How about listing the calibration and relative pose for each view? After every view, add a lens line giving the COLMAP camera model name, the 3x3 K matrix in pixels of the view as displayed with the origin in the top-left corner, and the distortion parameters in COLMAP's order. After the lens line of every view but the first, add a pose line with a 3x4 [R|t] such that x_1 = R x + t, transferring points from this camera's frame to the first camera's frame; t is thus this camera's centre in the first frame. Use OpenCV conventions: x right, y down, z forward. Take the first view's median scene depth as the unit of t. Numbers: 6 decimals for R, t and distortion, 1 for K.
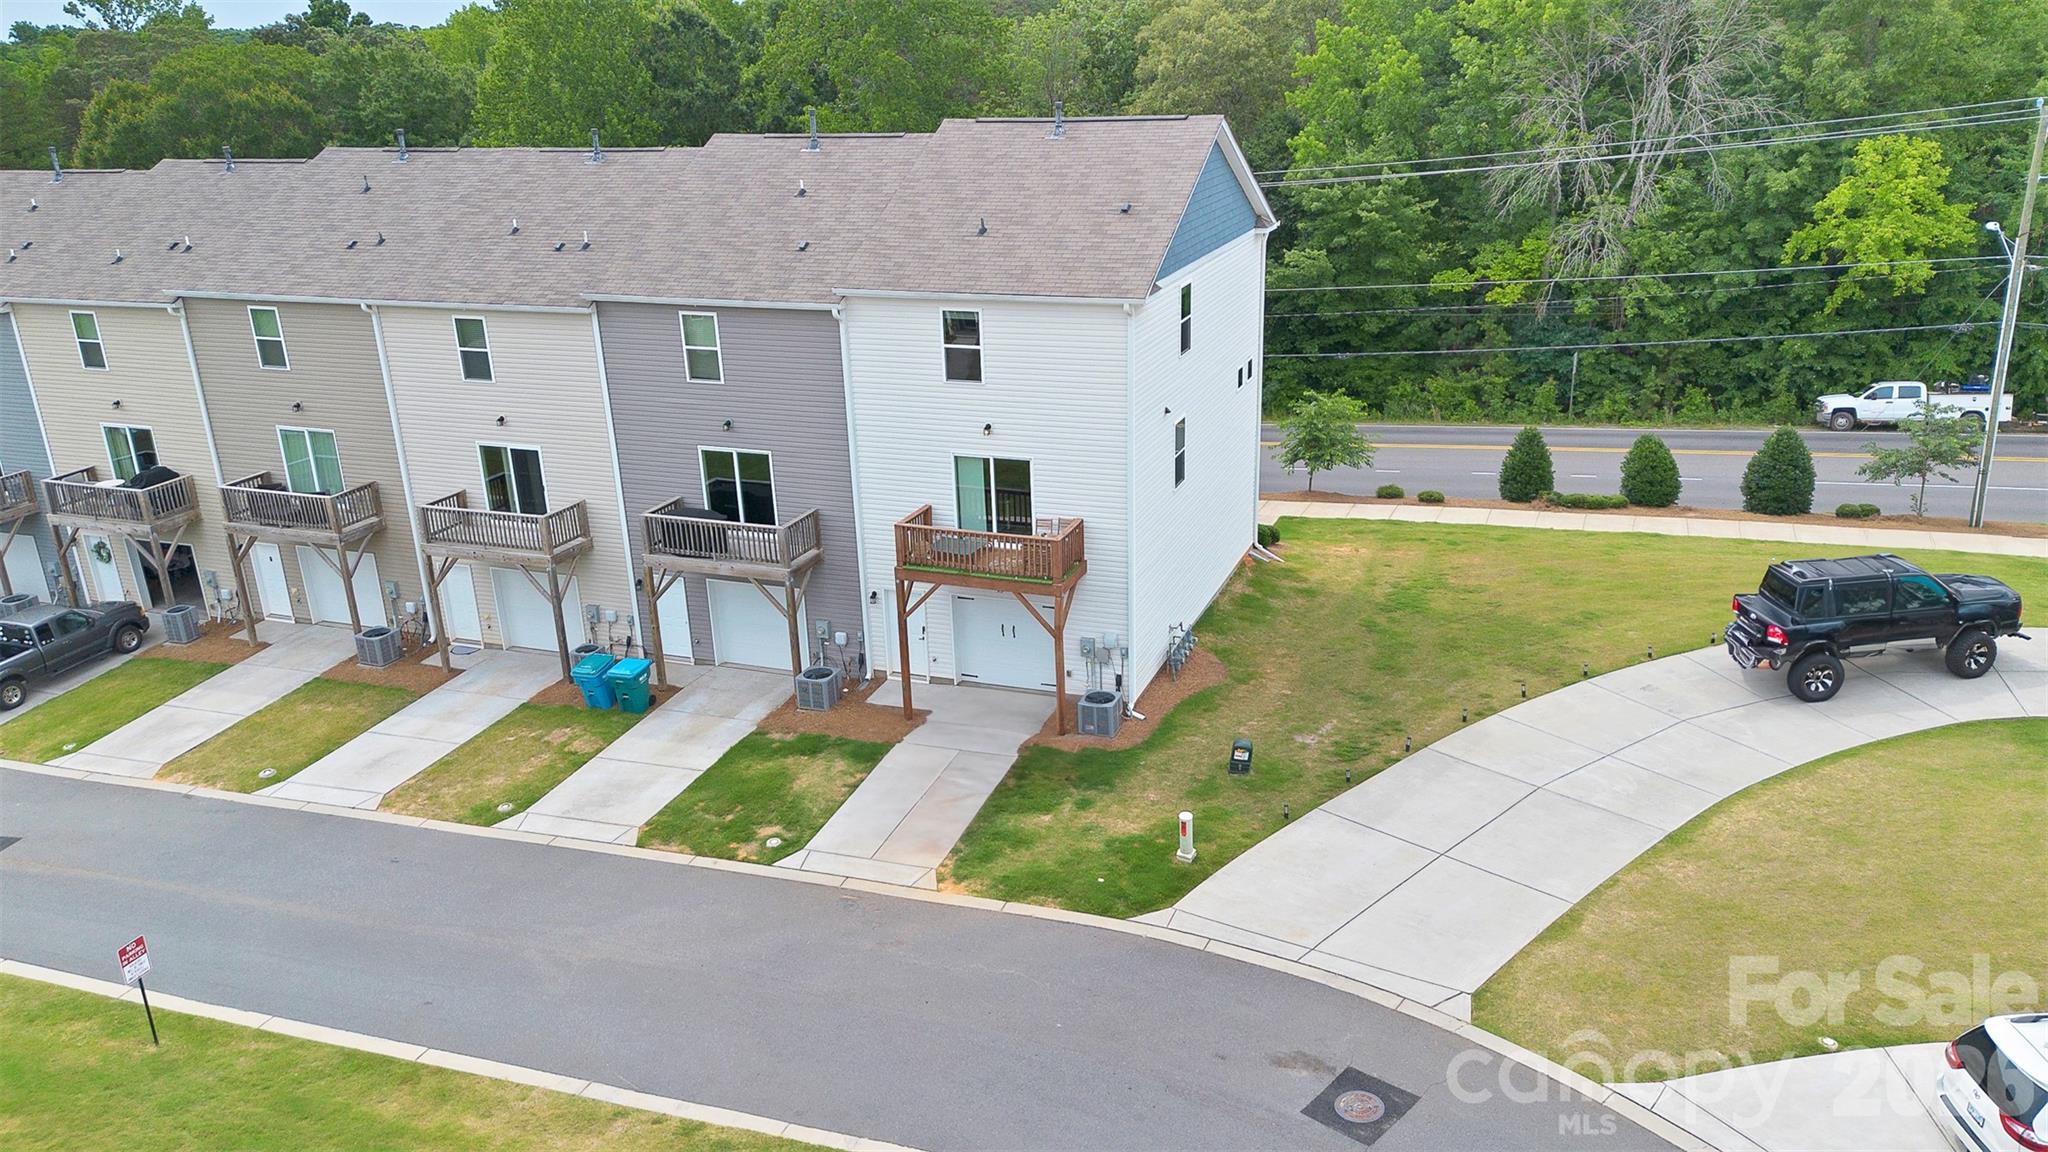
lens RADIAL K [[1489.5, 0, 1024.0], [0, 1489.5, 576.0], [0, 0, 1]] dist [0.096957, -0.110140]
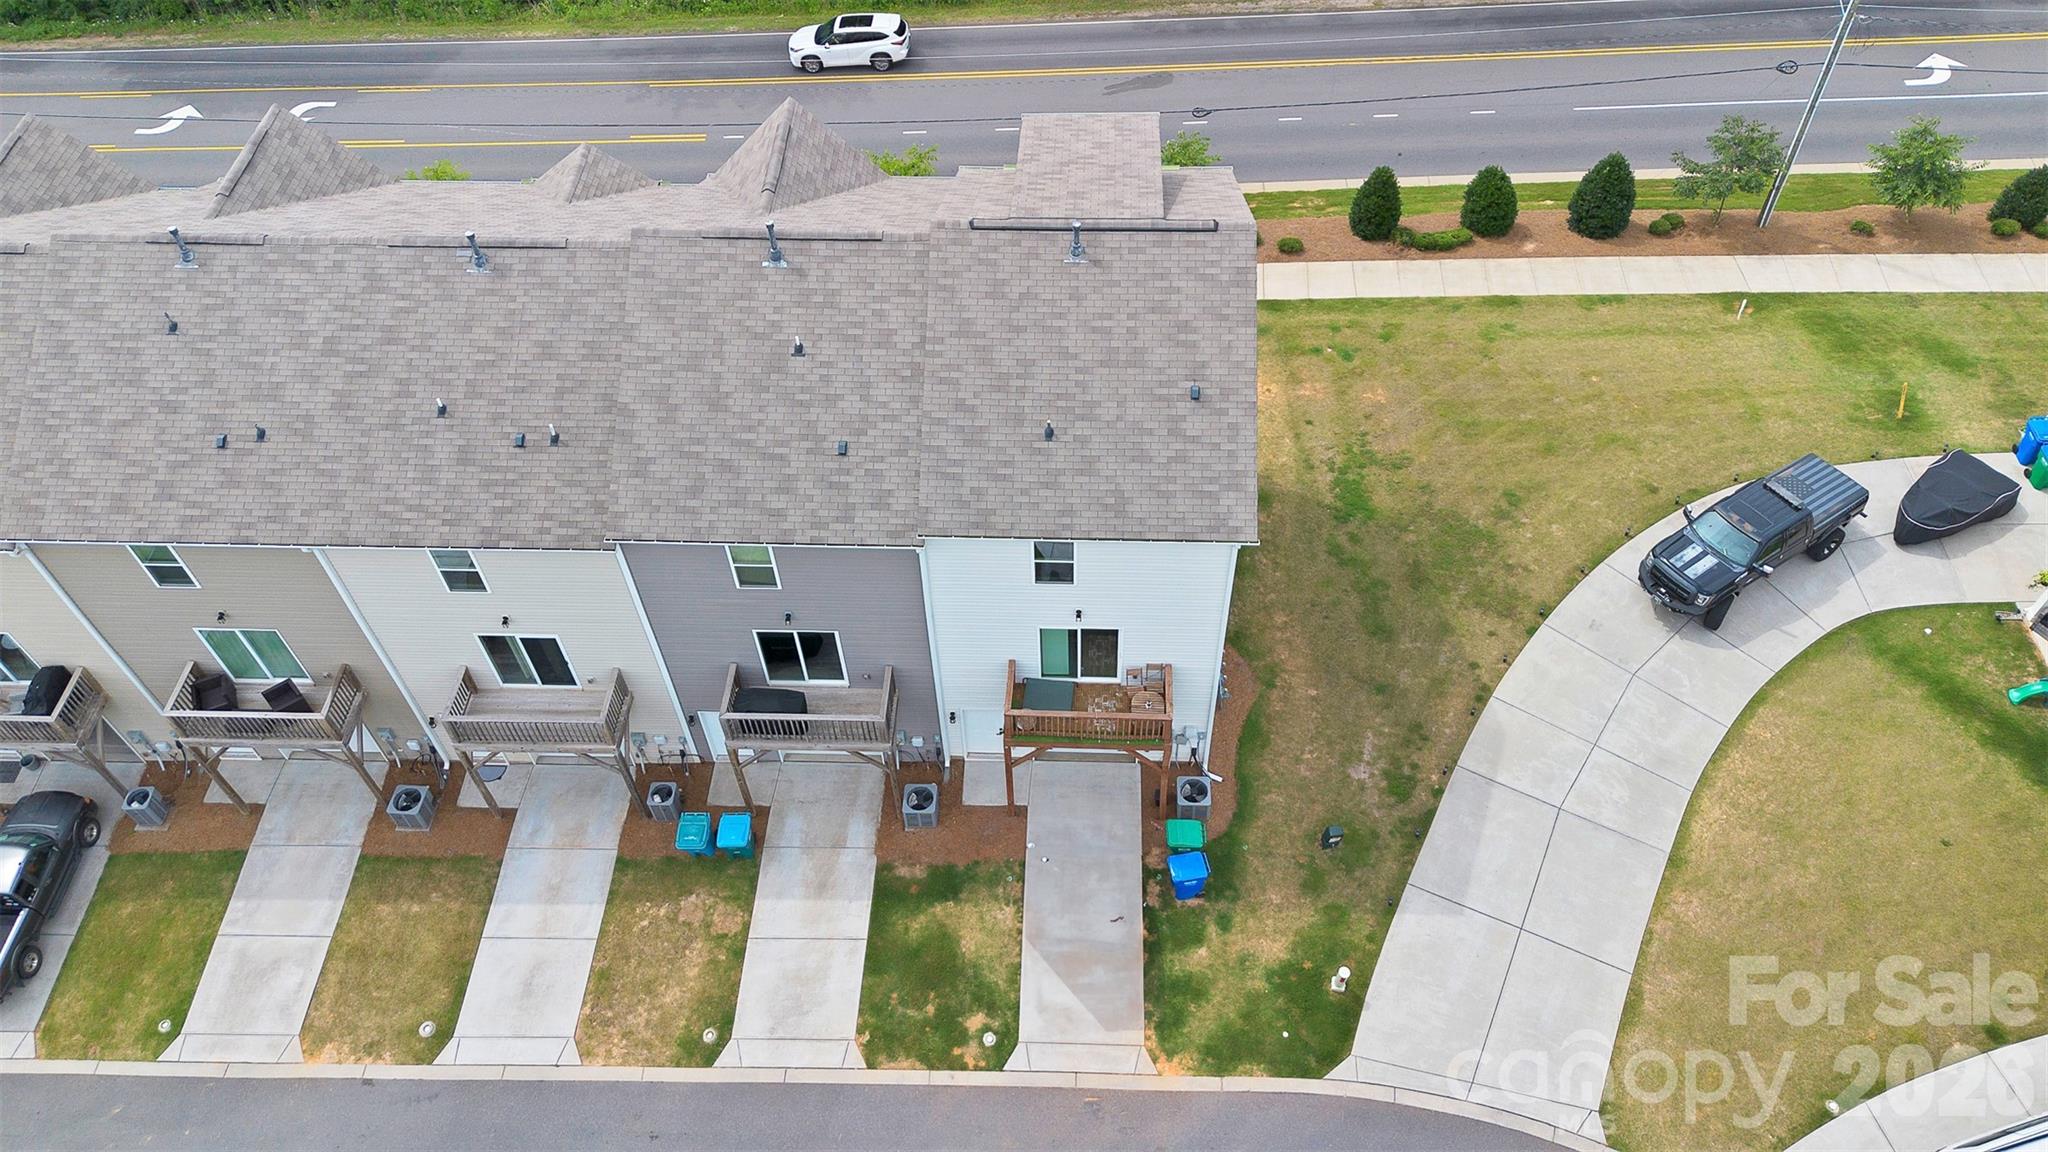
lens RADIAL K [[1489.5, 0, 1024.0], [0, 1489.5, 576.0], [0, 0, 1]] dist [0.096957, -0.110140]
pose [[0.945906, -0.245706, 0.211872, -0.267963], [0.102287, 0.845583, 0.523954, -0.655570], [-0.307893, -0.473939, 0.824975, 0.177290]]
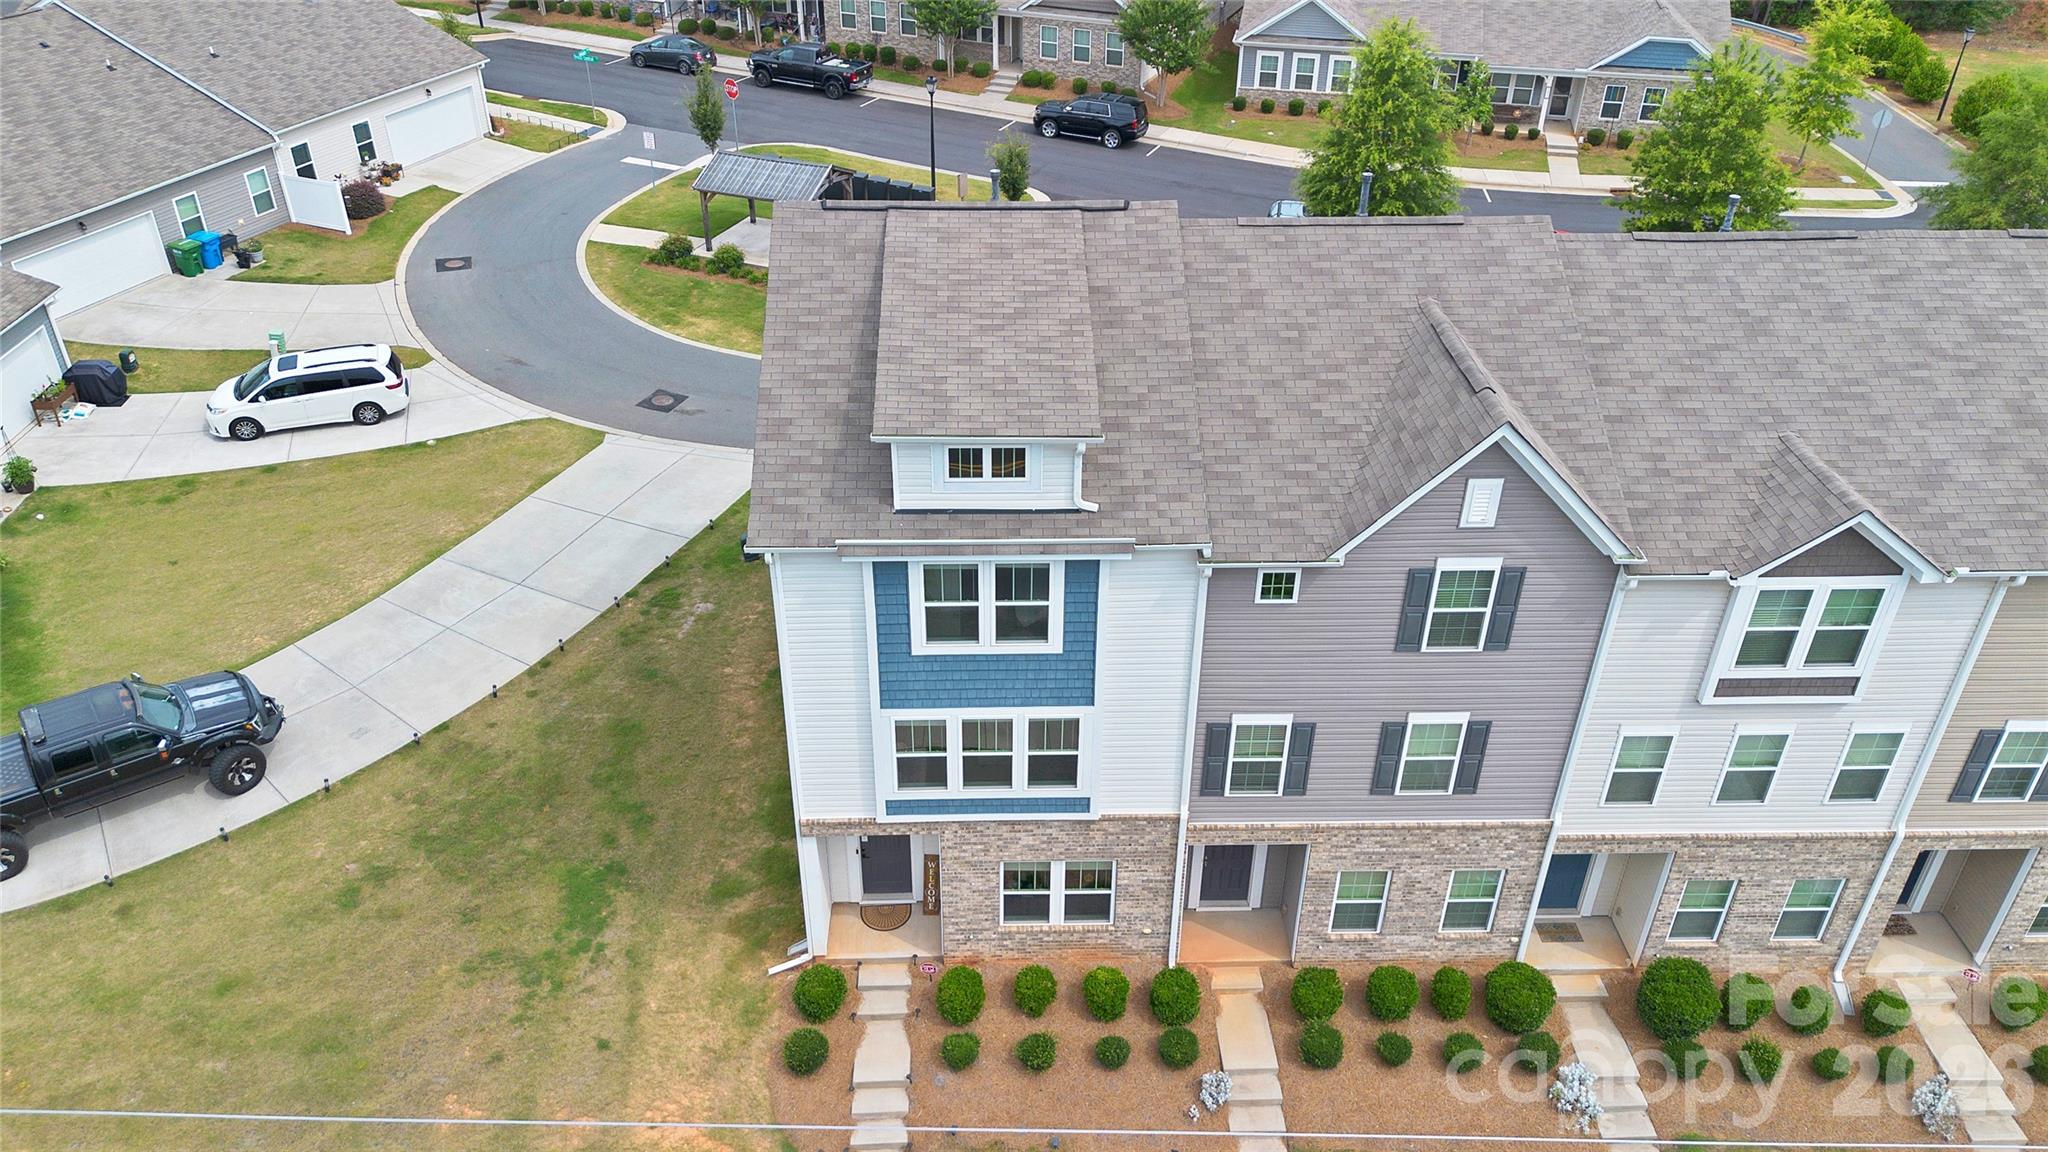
lens RADIAL K [[1489.5, 0, 1024.0], [0, 1489.5, 576.0], [0, 0, 1]] dist [0.096957, -0.110140]
pose [[-0.922694, 0.234292, -0.306176, 0.303248], [-0.112885, 0.595173, 0.795629, -0.847870], [0.368637, 0.768685, -0.522715, 1.652053]]
